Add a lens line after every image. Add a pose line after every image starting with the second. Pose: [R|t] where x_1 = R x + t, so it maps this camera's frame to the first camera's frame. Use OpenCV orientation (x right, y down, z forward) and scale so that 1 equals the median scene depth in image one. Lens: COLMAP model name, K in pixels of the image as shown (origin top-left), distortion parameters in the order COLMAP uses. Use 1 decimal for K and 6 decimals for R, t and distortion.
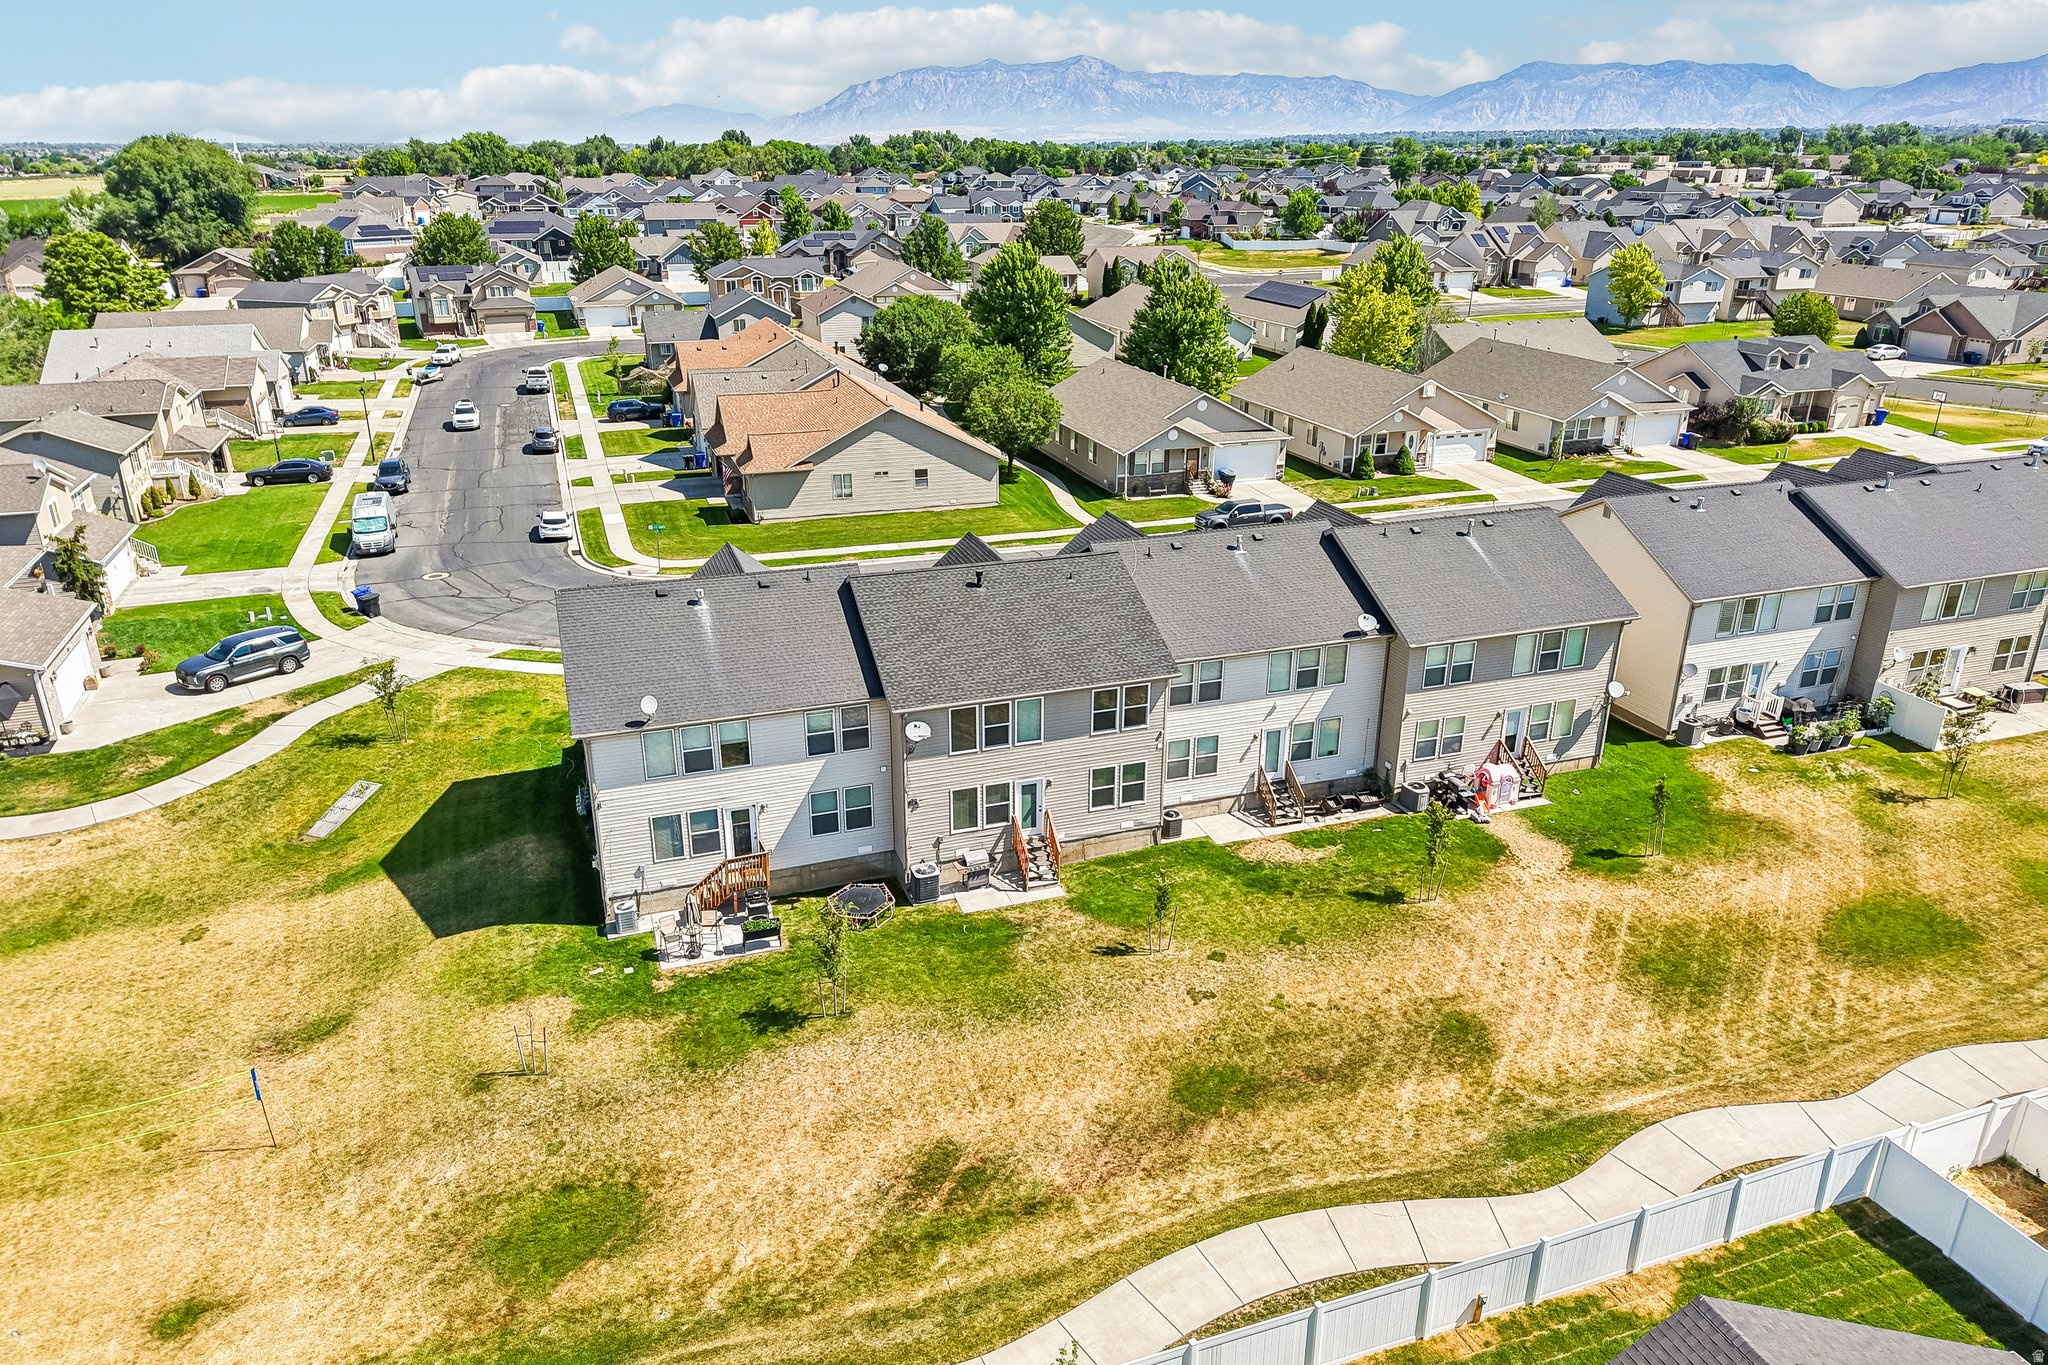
lens RADIAL K [[1360.9, 0, 1028.7], [0, 1360.9, 688.0], [0, 0, 1]] dist [0.081331, -0.095053]
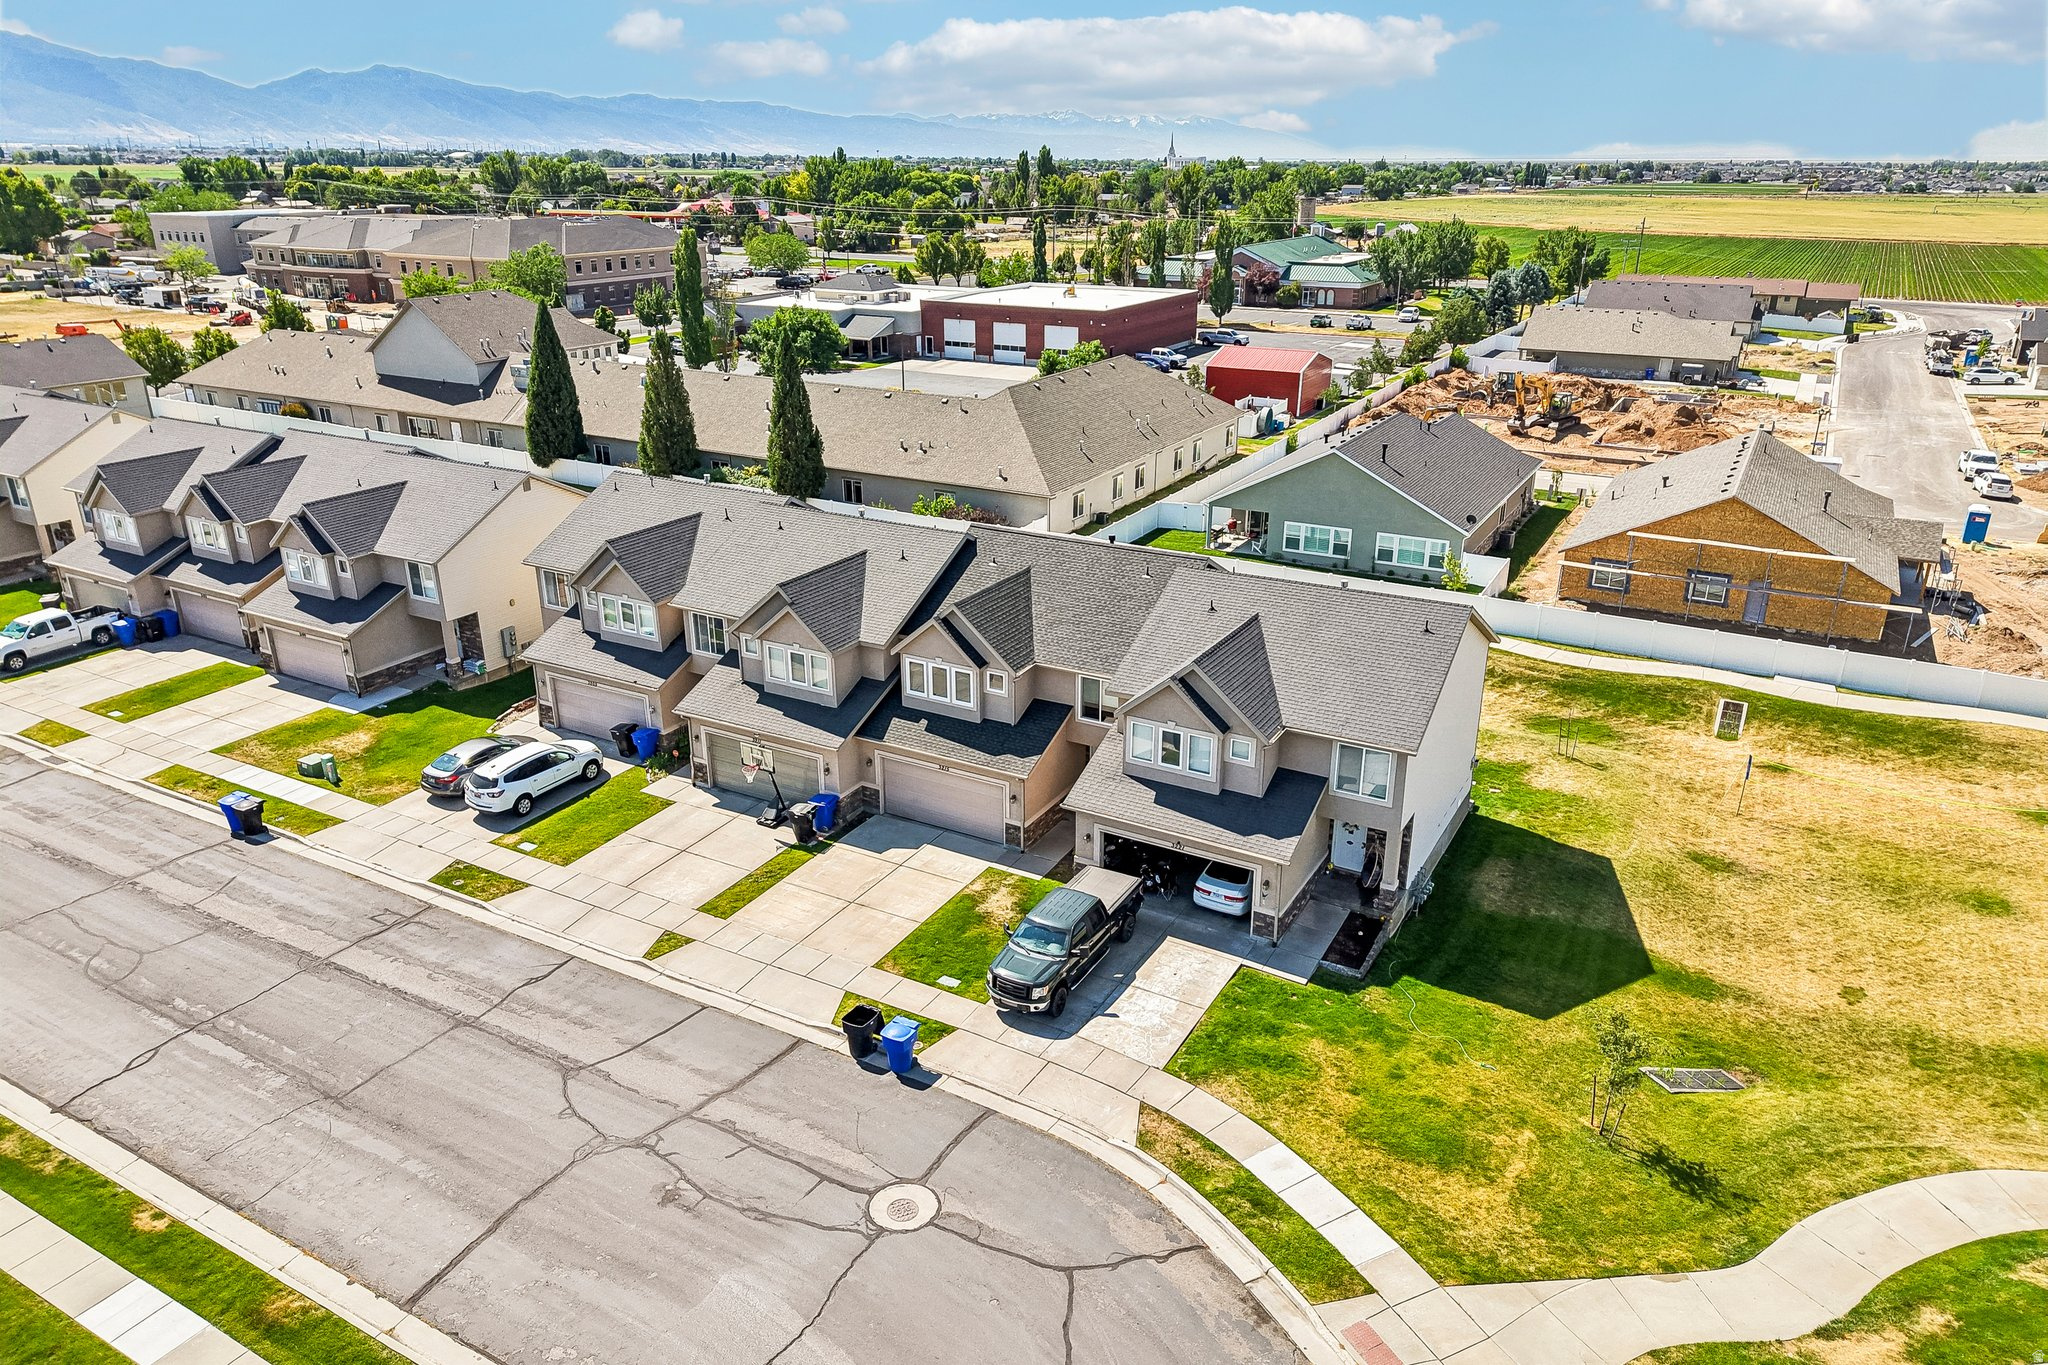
lens RADIAL K [[1381.4, 0, 1033.0], [0, 1381.4, 660.1], [0, 0, 1]] dist [0.051317, -0.058501]
pose [[-0.664924, -0.263139, 0.699024, -0.744352], [0.271868, 0.786421, 0.554645, -0.591794], [-0.695675, 0.558839, -0.451371, 1.494229]]
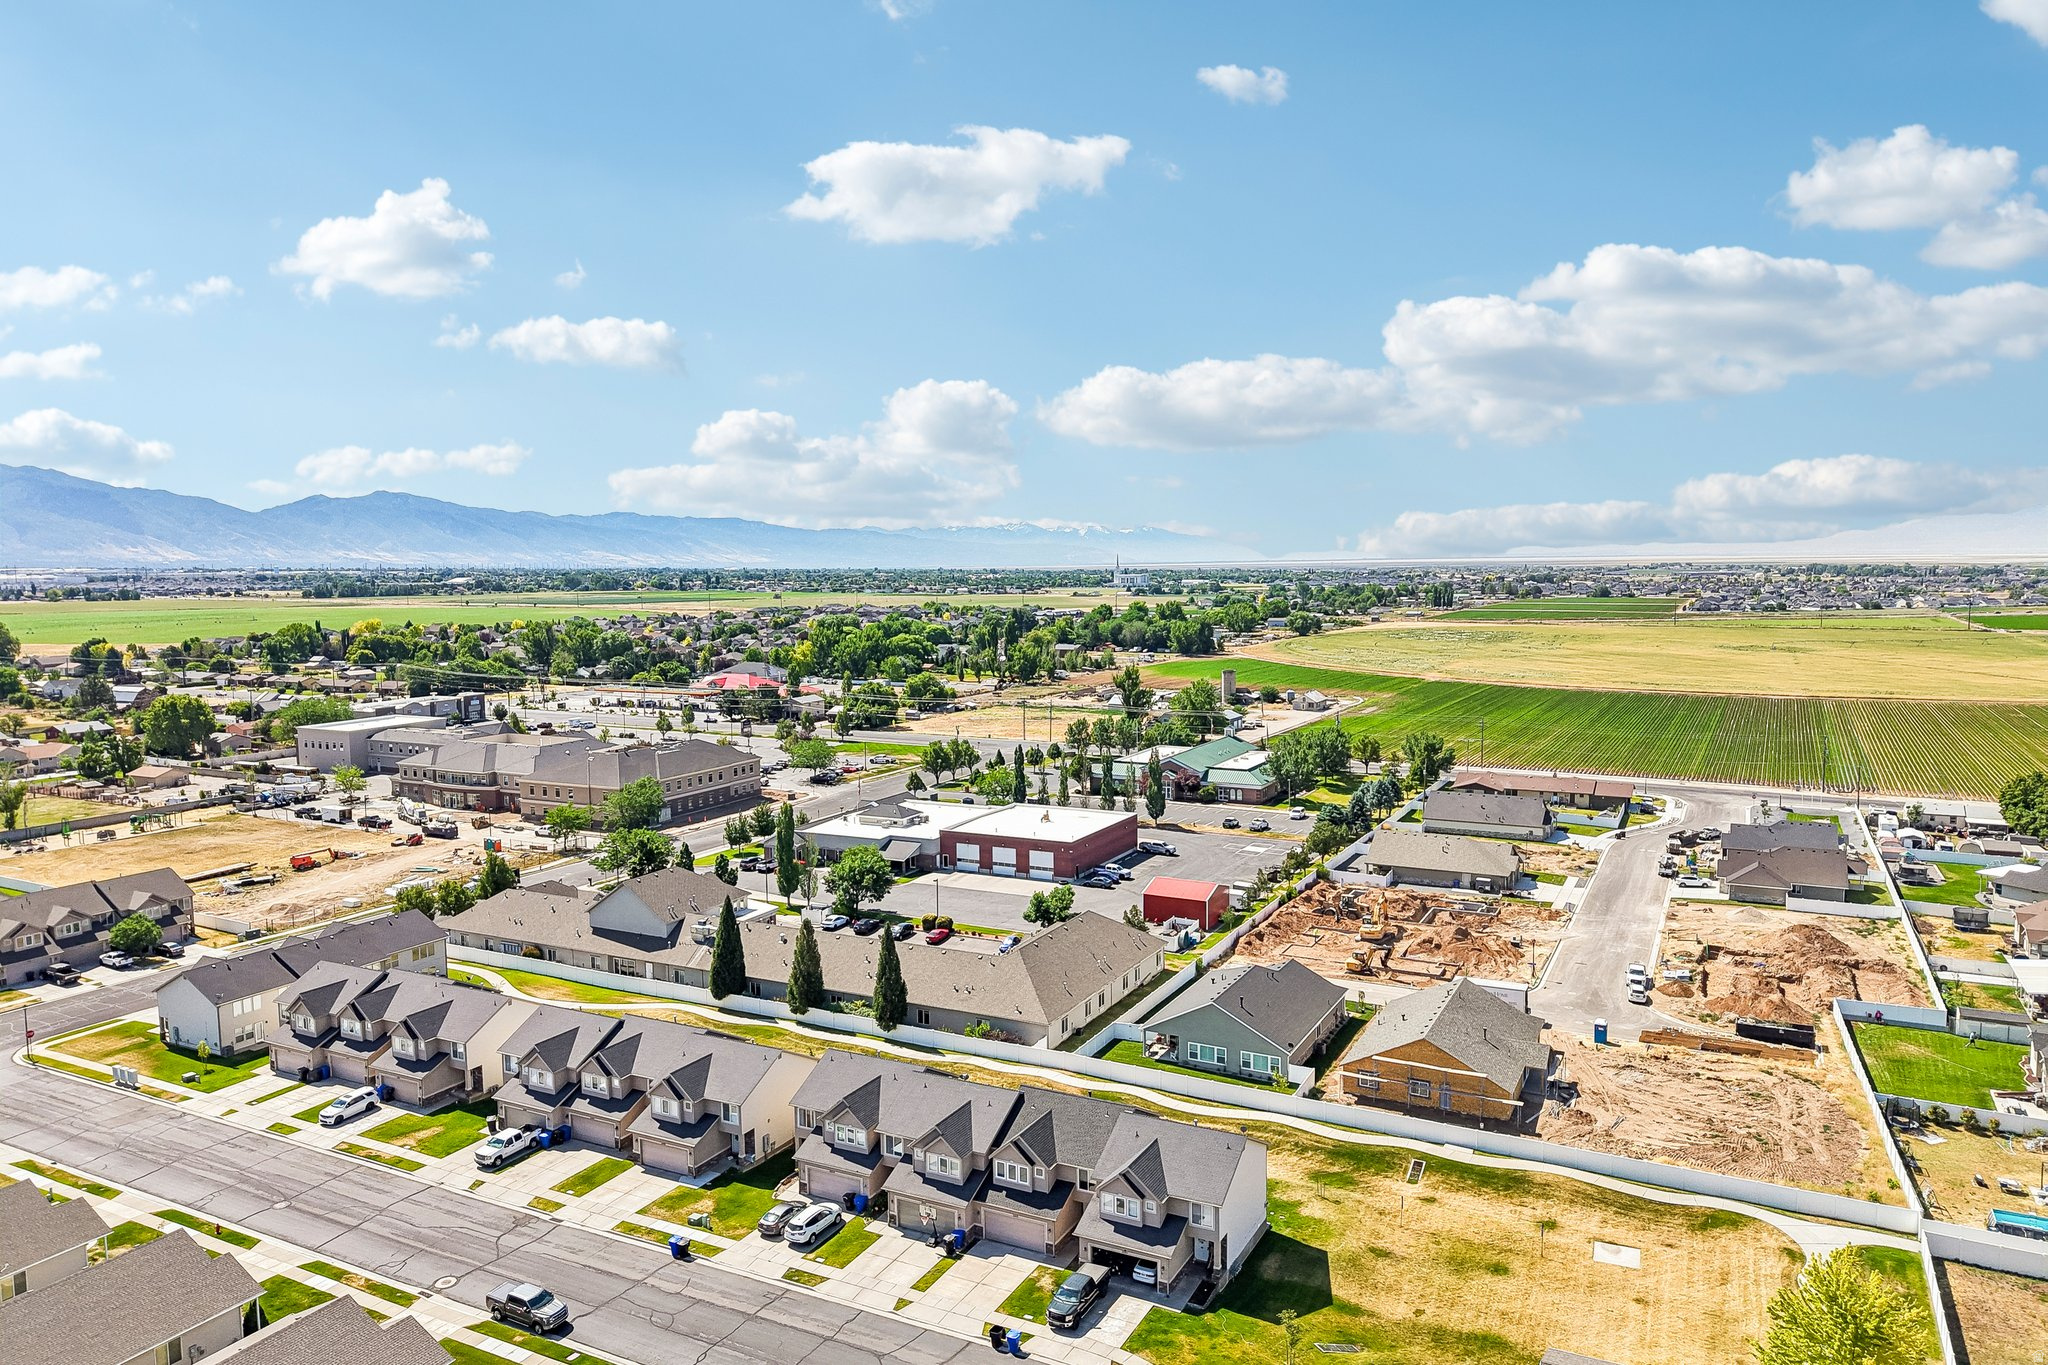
lens RADIAL K [[1381.8, 0, 1032.3], [0, 1381.8, 703.2], [0, 0, 1]] dist [0.040785, -0.053170]
pose [[-0.687722, -0.078388, 0.721730, -1.484693], [0.275854, 0.891371, 0.359670, -1.415896], [-0.671523, 0.446445, -0.591392, 2.000461]]
